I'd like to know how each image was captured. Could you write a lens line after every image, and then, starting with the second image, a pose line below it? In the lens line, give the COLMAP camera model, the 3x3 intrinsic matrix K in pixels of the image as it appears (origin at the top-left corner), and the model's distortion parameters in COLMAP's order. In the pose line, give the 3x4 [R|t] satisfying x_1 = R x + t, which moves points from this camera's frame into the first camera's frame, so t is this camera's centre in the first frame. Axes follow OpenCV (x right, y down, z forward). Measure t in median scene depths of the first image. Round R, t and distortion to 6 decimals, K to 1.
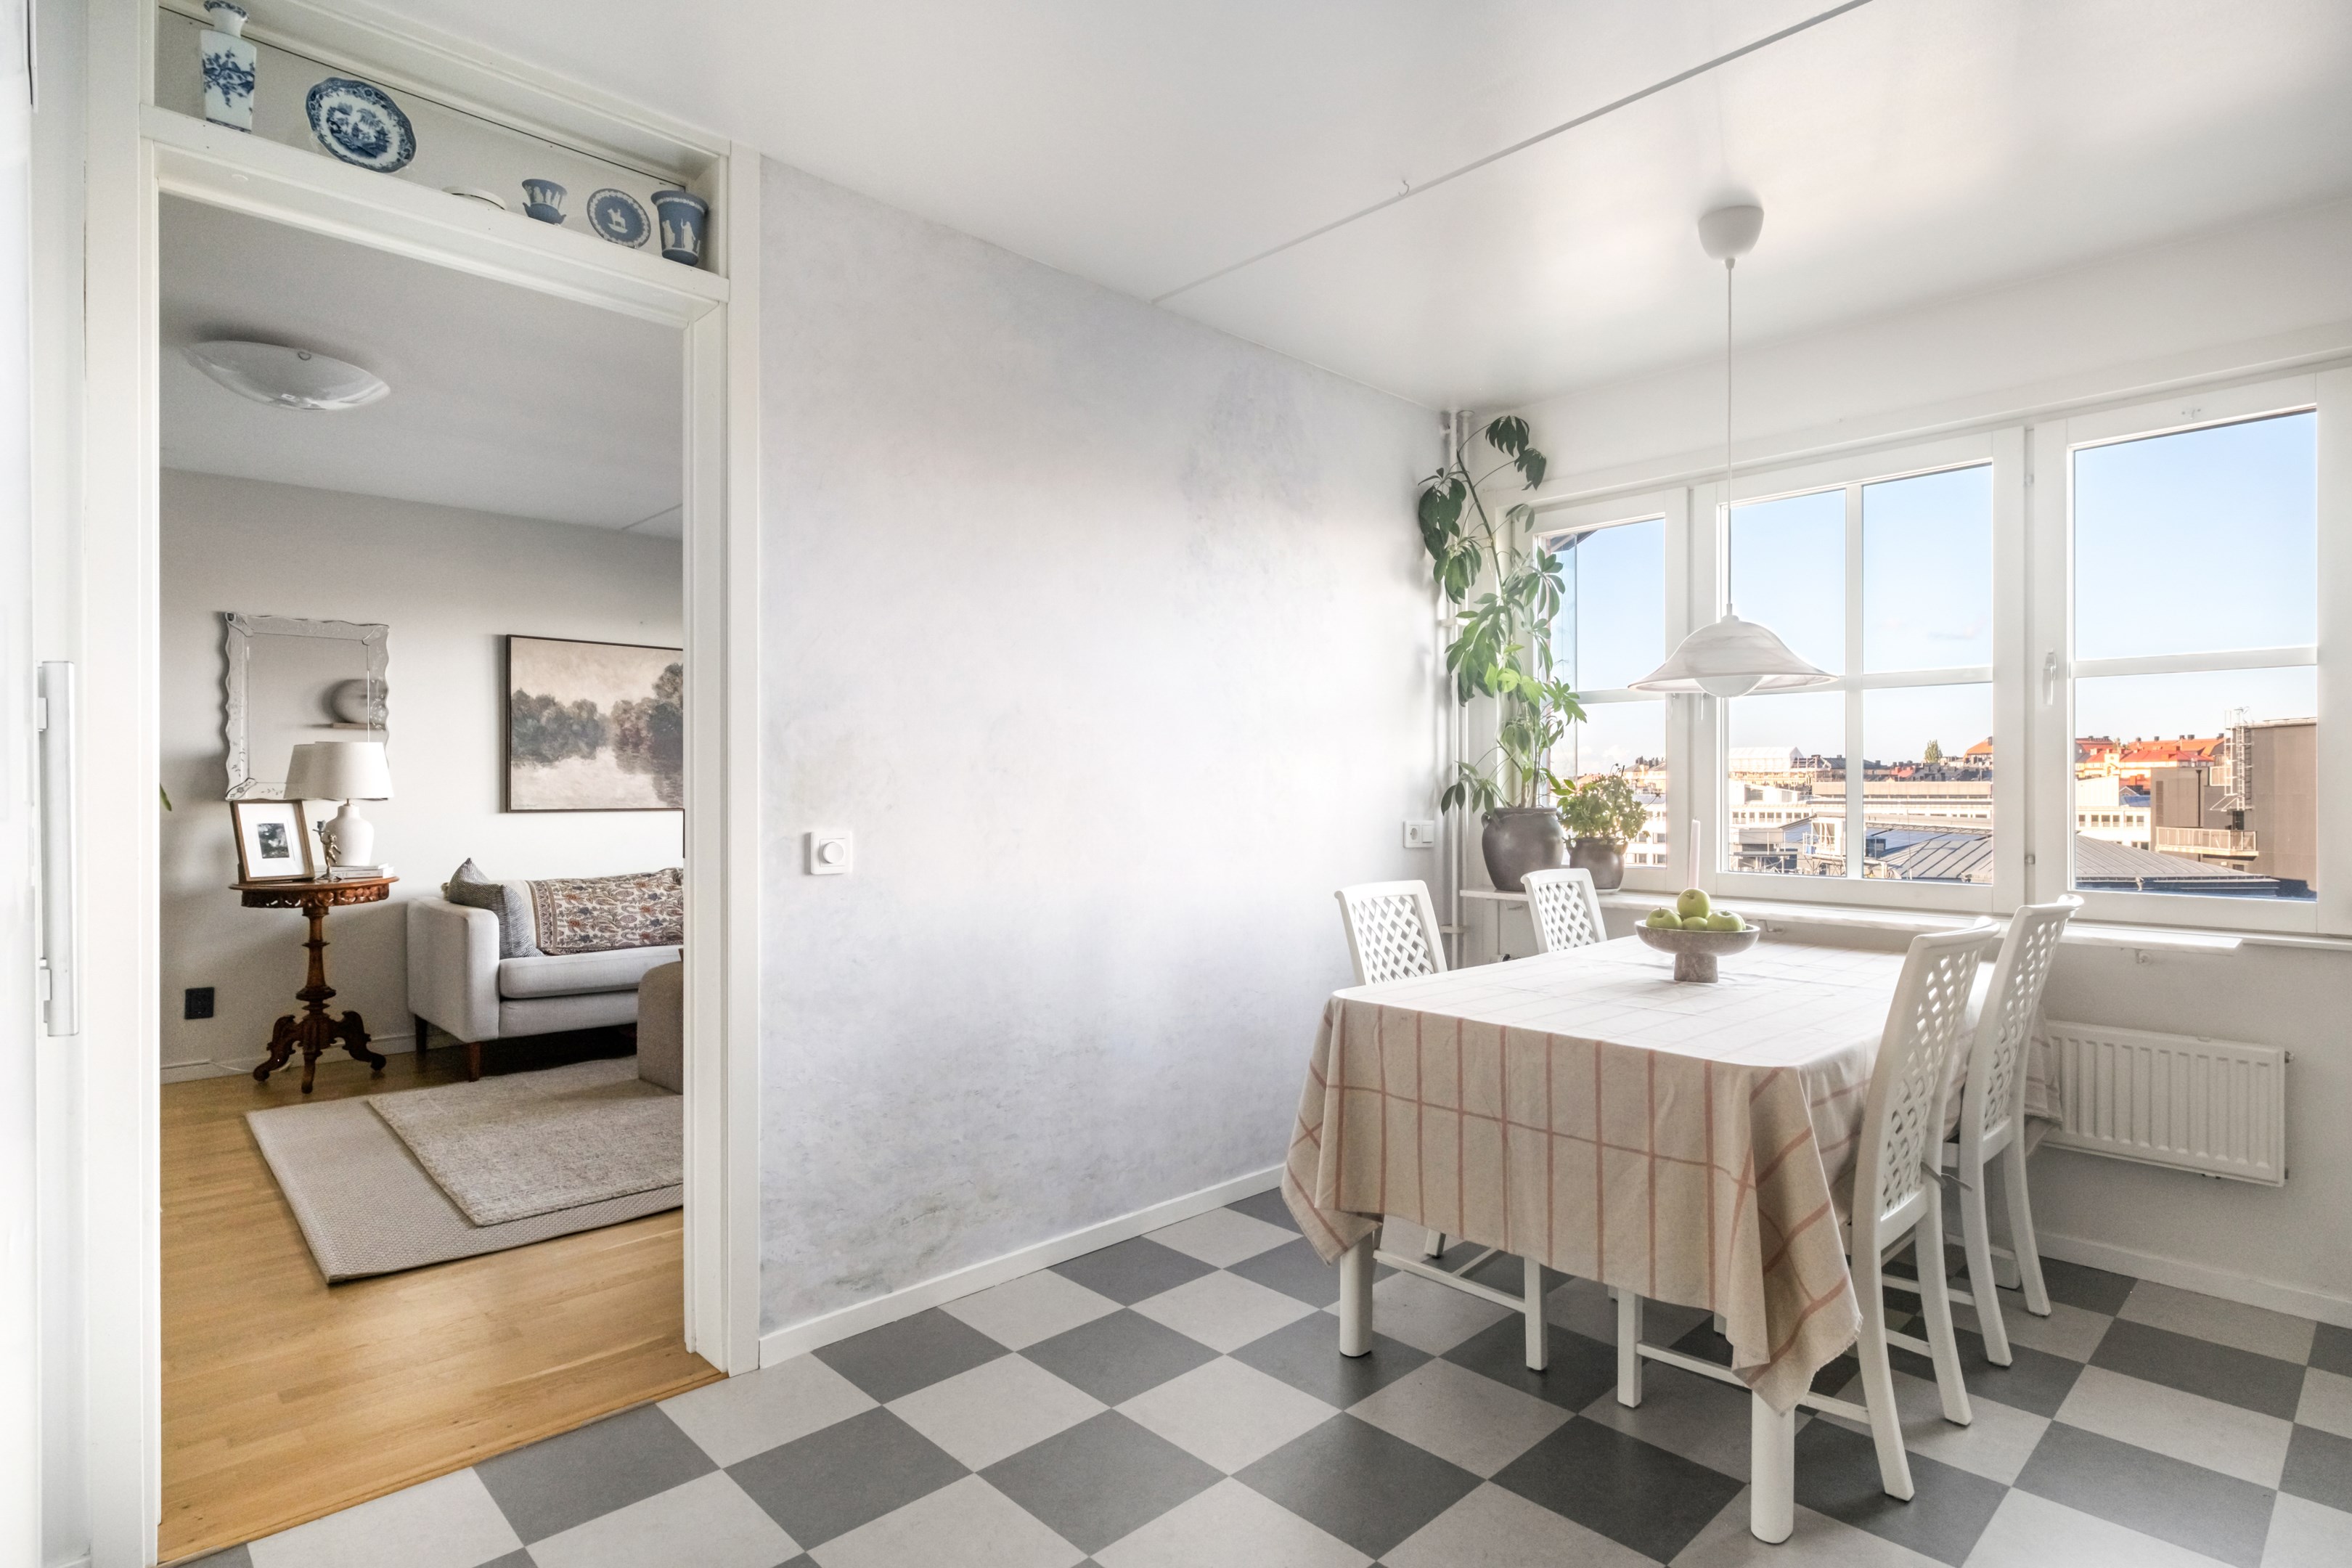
lens RADIAL K [[1220.2, 0, 1188.0], [0, 1220.2, 789.4], [0, 0, 1]] dist [-0.000811, -0.001591]
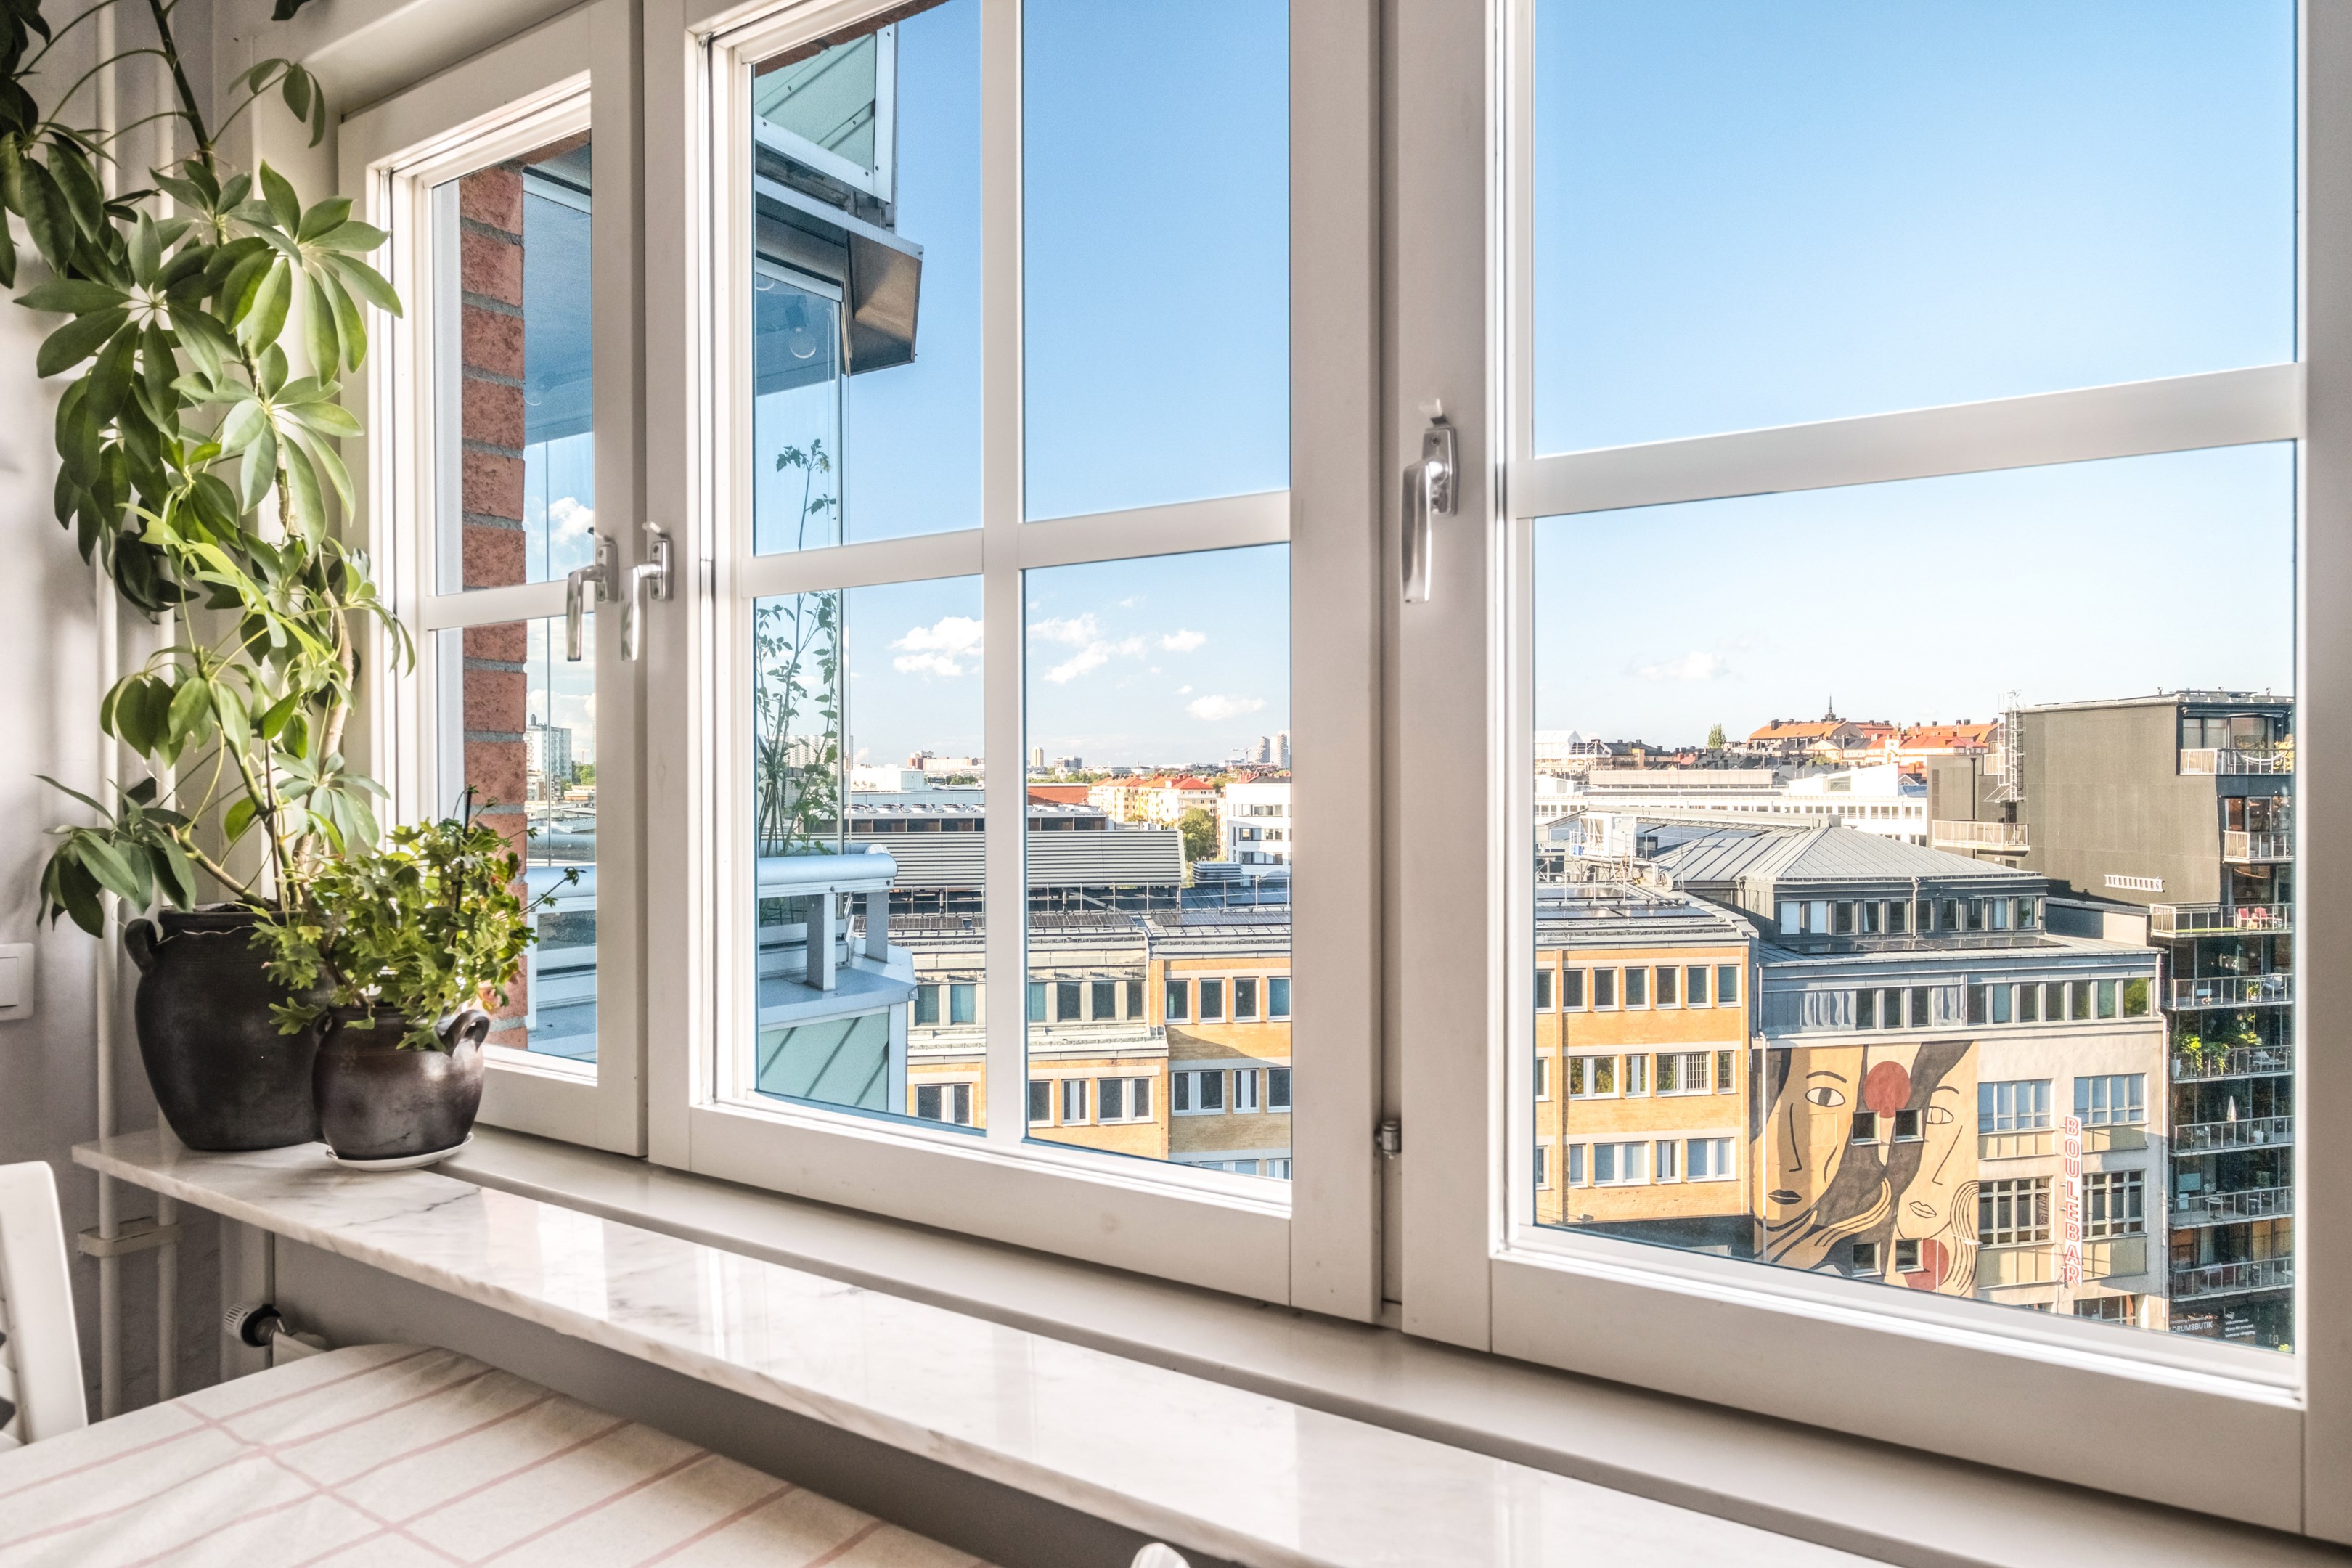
lens RADIAL K [[1498.6, 0, 1177.1], [0, 1498.6, 782.6], [0, 0, 1]] dist [0.001881, 0.001471]
pose [[0.979266, -0.001524, 0.202575, 0.777874], [0.001058, 0.999997, 0.002411, -0.027052], [-0.202578, -0.002146, 0.979264, 0.900387]]
